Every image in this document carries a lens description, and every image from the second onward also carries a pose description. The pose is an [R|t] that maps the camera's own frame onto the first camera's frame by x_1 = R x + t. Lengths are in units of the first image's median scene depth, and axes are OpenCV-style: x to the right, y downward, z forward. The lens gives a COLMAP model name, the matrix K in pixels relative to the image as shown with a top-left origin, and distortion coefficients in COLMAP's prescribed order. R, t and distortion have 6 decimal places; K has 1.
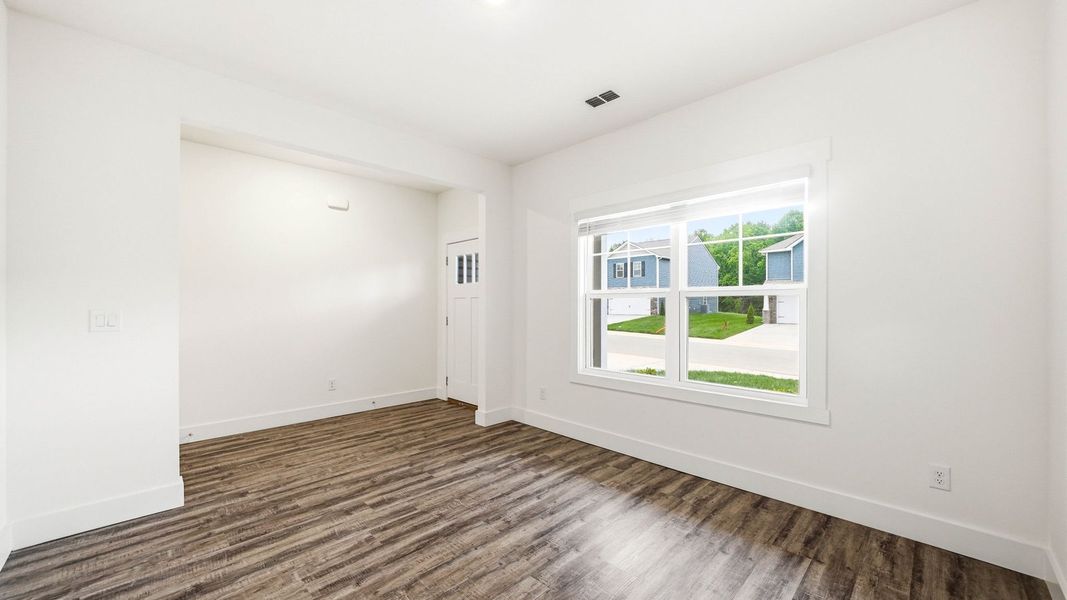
lens RADIAL K [[415.8, 0, 538.1], [0, 415.8, 308.1], [0, 0, 1]] dist [0.001951, 0.000188]
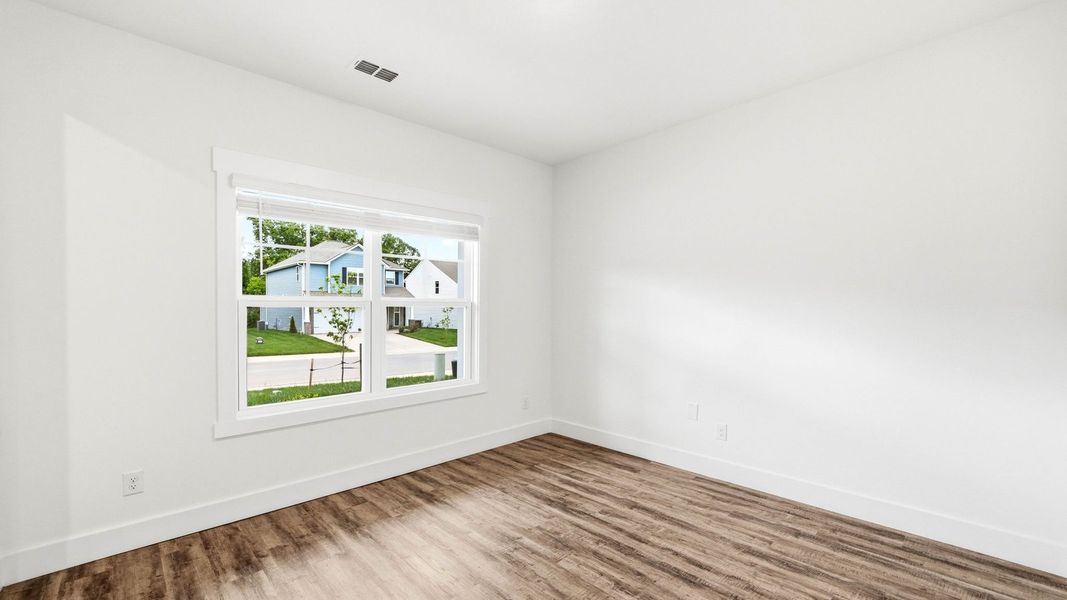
lens RADIAL K [[415.8, 0, 538.1], [0, 415.8, 308.1], [0, 0, 1]] dist [0.001951, 0.000188]
pose [[0.007776, 0.010720, 0.999912, -0.719700], [-0.001042, 0.999942, -0.010712, -0.016887], [-0.999969, -0.000959, 0.007787, 0.658489]]
